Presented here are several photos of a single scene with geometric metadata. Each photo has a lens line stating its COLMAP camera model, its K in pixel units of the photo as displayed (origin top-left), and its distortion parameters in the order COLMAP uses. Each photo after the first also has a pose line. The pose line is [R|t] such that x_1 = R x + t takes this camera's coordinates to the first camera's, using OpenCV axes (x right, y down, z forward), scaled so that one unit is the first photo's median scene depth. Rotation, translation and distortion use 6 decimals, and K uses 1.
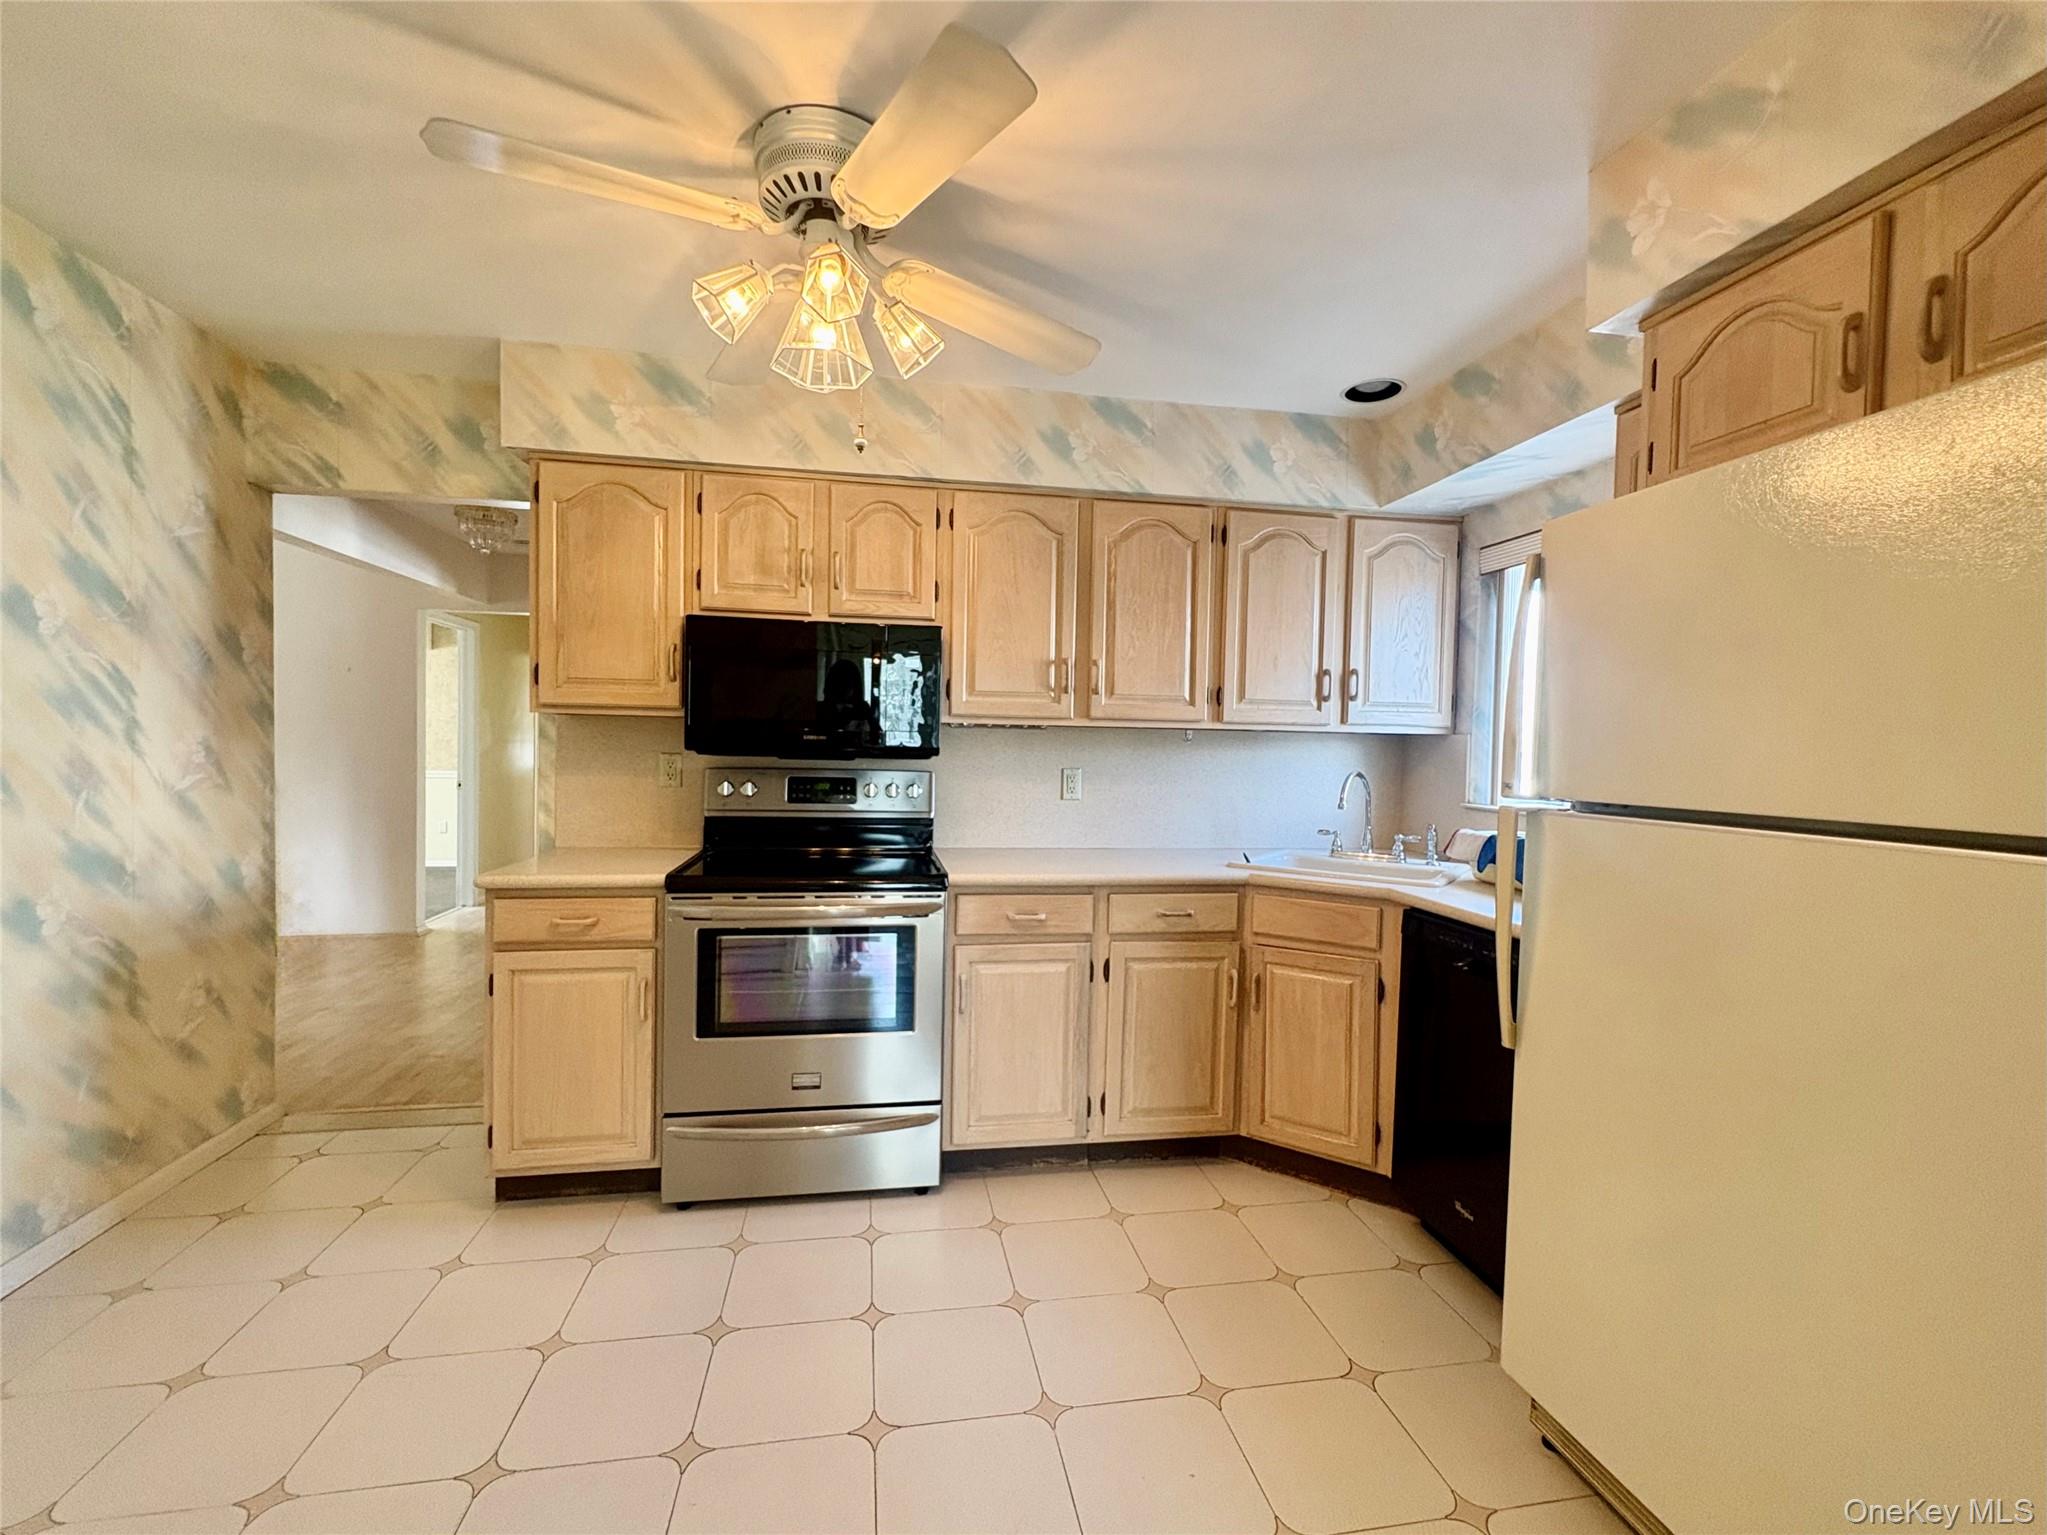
lens RADIAL K [[867.6, 0, 1023.7], [0, 867.6, 764.4], [0, 0, 1]] dist [-0.019758, 0.000454]
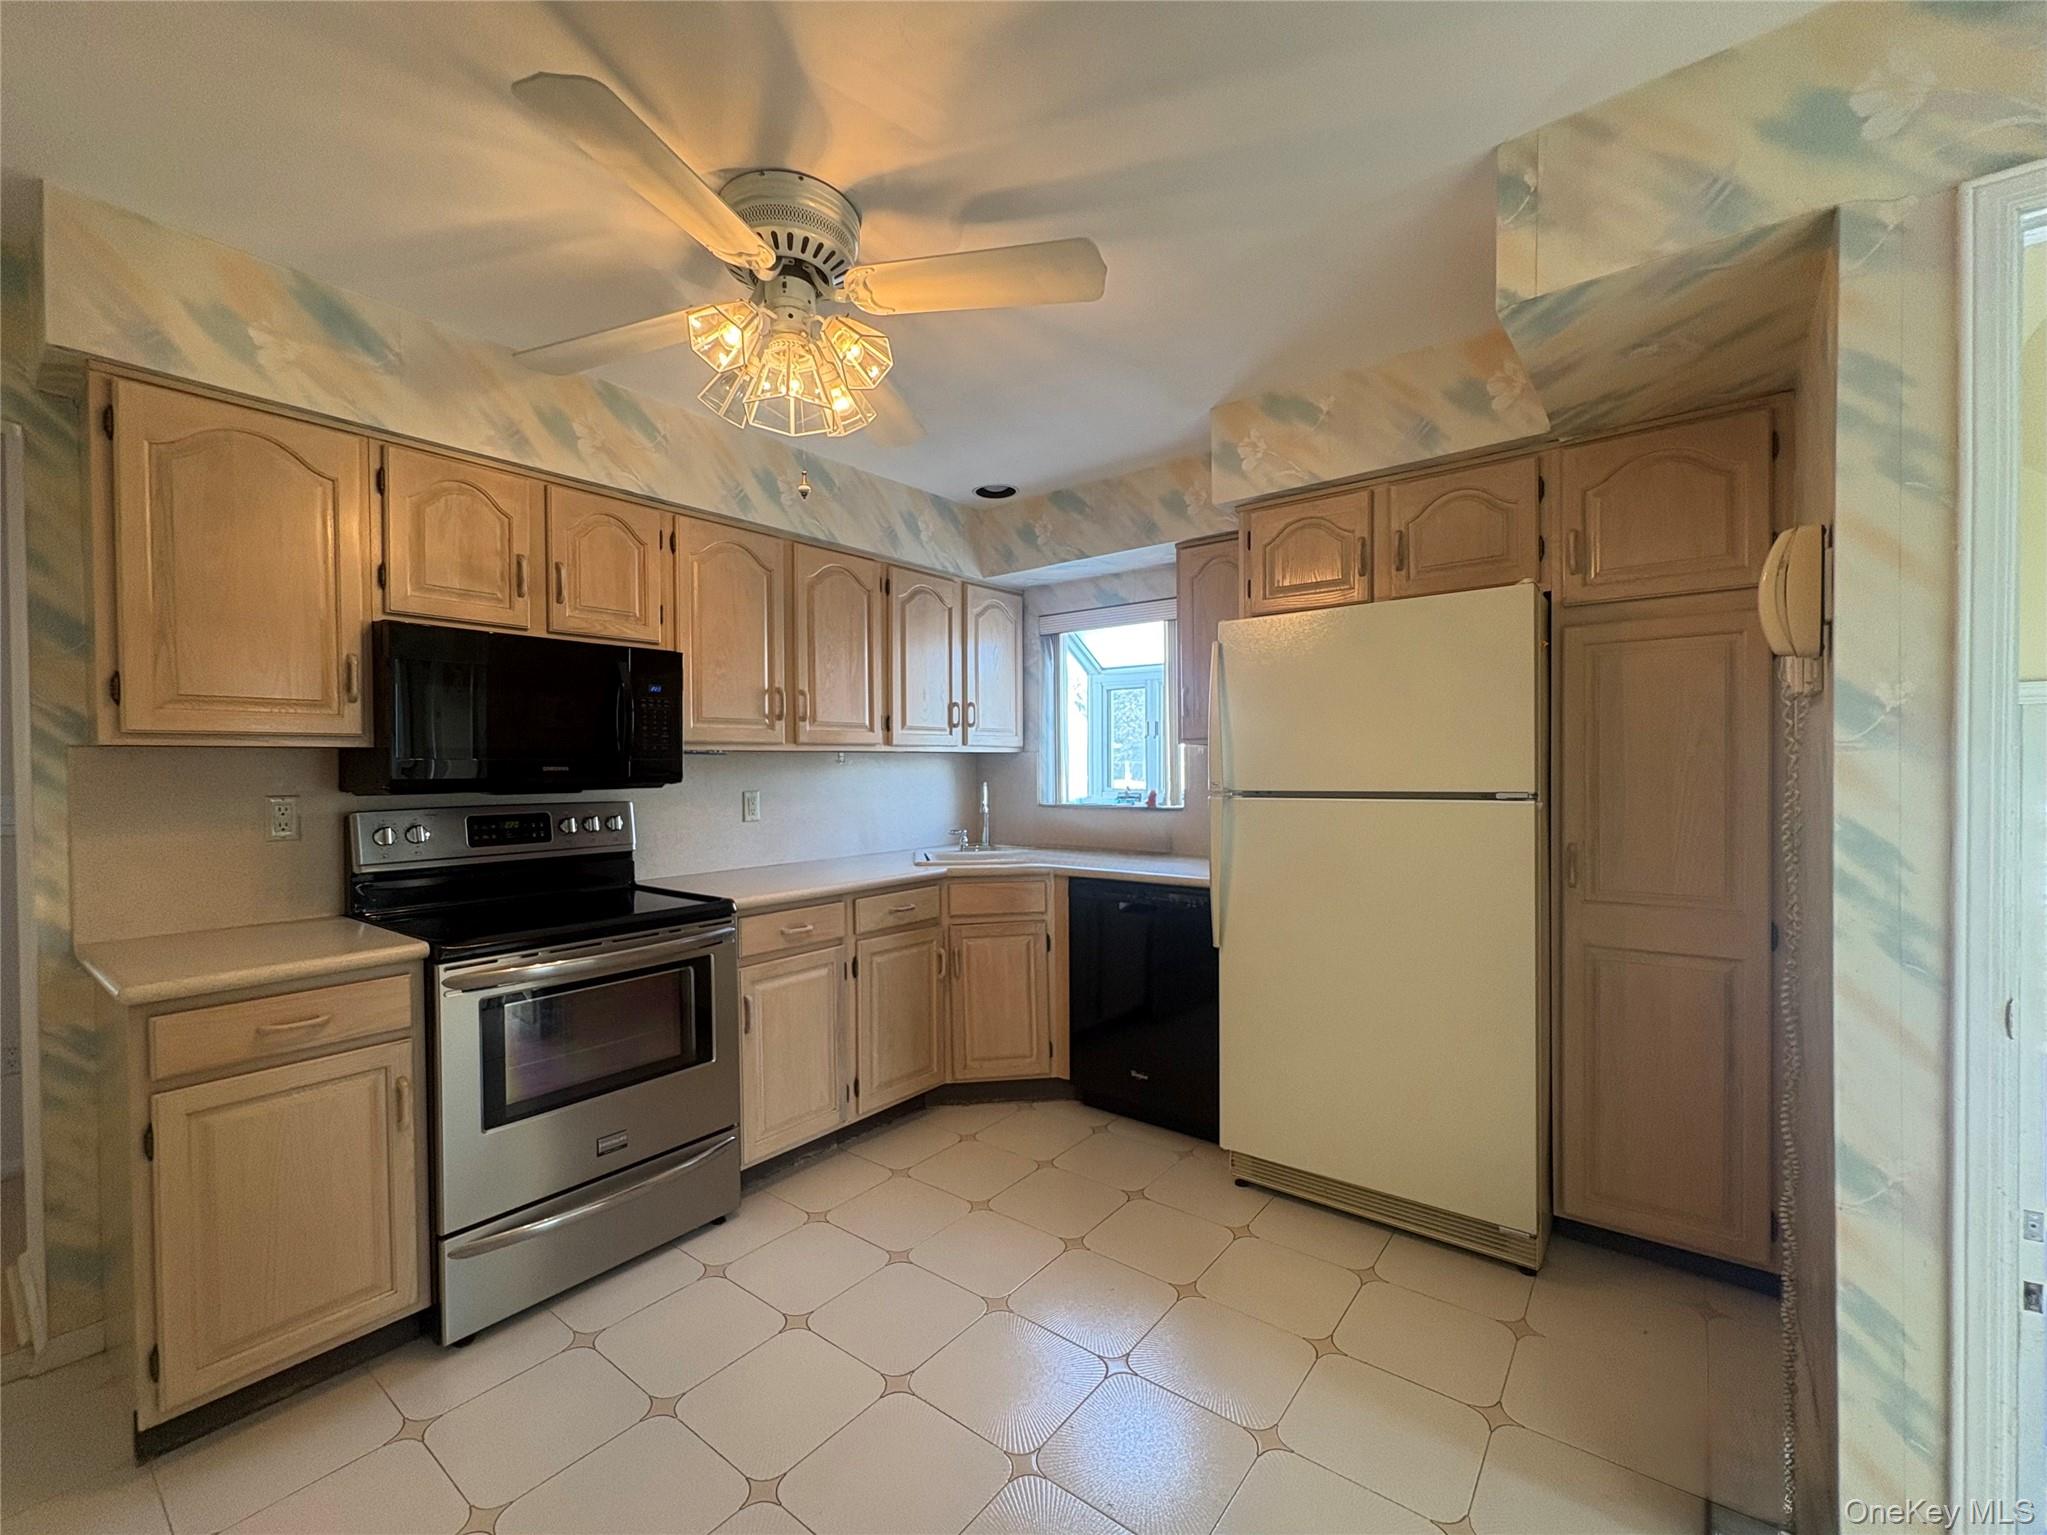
lens RADIAL K [[834.1, 0, 1025.7], [0, 834.1, 773.6], [0, 0, 1]] dist [-0.018027, 0.000112]
pose [[0.745151, -0.034287, 0.666013, -0.446326], [0.041424, 0.999129, 0.005091, -0.009976], [-0.665608, 0.023795, 0.745923, 0.039362]]
